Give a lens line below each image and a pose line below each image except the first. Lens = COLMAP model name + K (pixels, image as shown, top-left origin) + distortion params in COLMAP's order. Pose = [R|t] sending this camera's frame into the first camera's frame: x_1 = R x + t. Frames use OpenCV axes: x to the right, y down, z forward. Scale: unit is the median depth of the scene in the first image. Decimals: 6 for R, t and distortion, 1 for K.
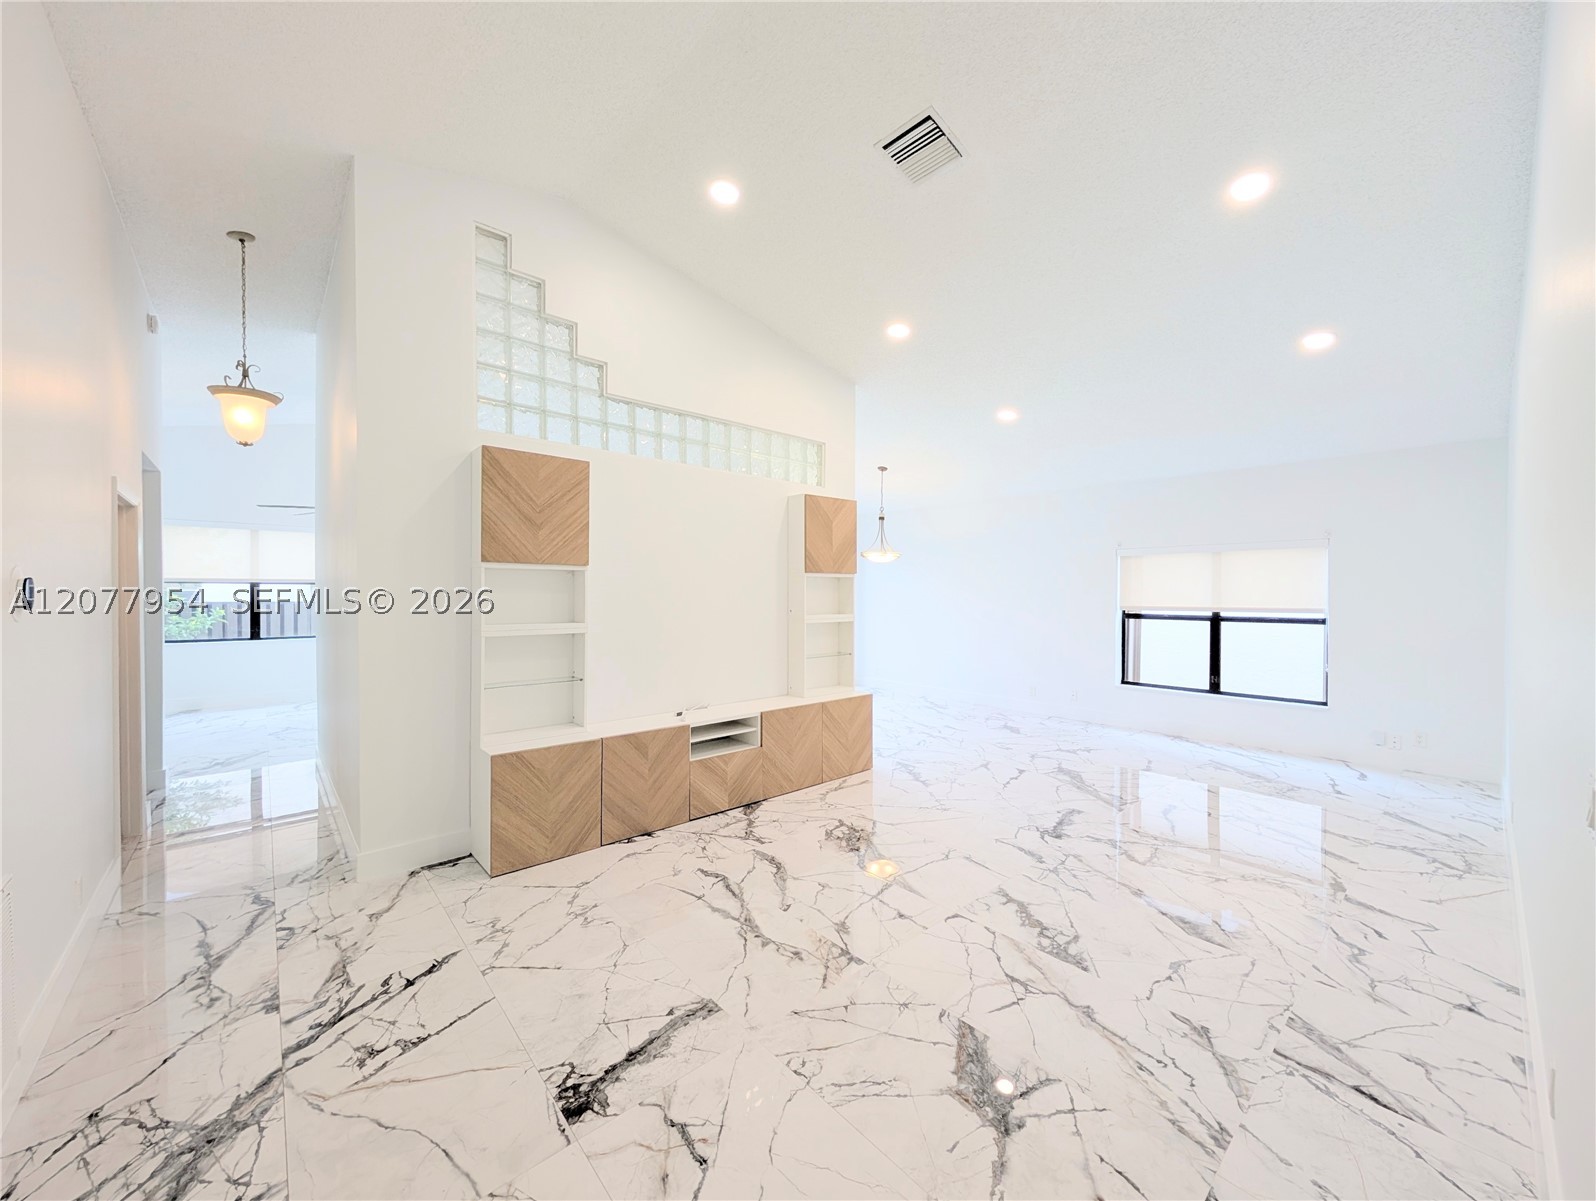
lens RADIAL K [[605.9, 0, 798.0], [0, 605.9, 600.5], [0, 0, 1]] dist [0.000056, 0.000004]
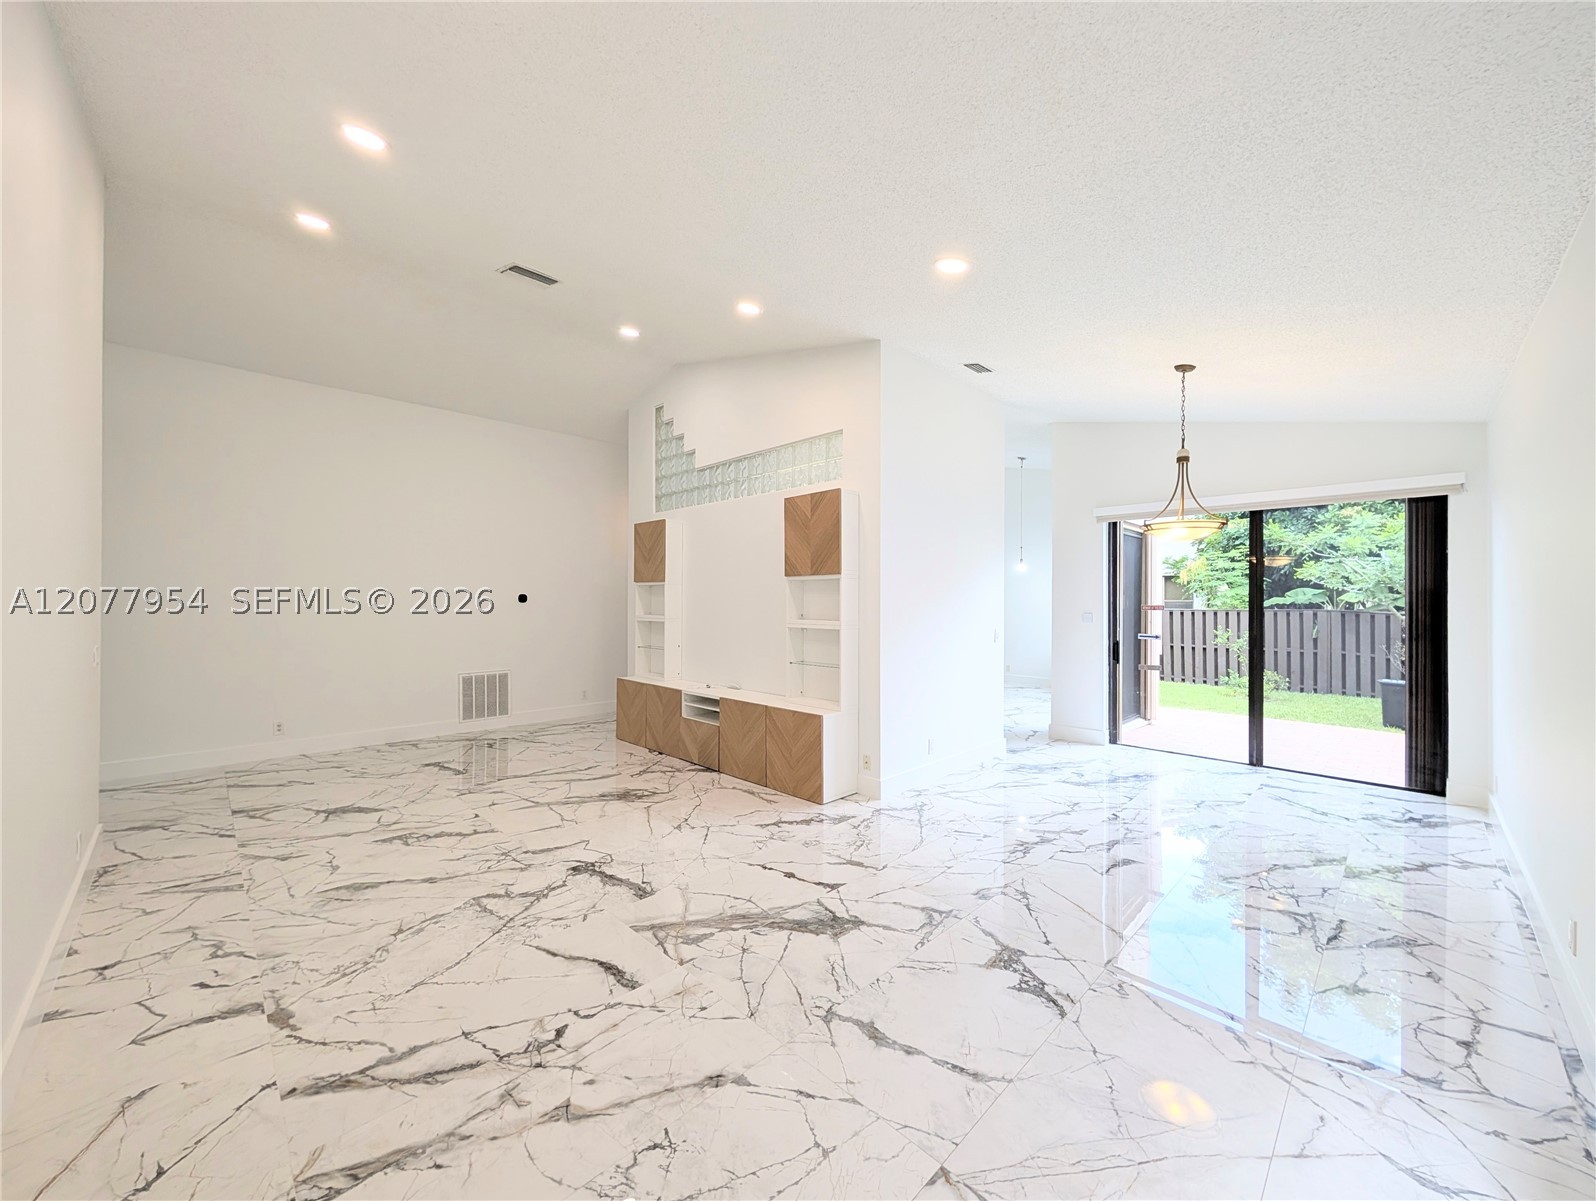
lens RADIAL K [[606.3, 0, 806.3], [0, 606.3, 600.7], [0, 0, 1]] dist [0.000711, 0.000528]
pose [[0.063929, -0.004560, -0.997944, 1.380390], [-0.013903, 0.999888, -0.005459, -0.002126], [0.997858, 0.014223, 0.063859, 1.317443]]
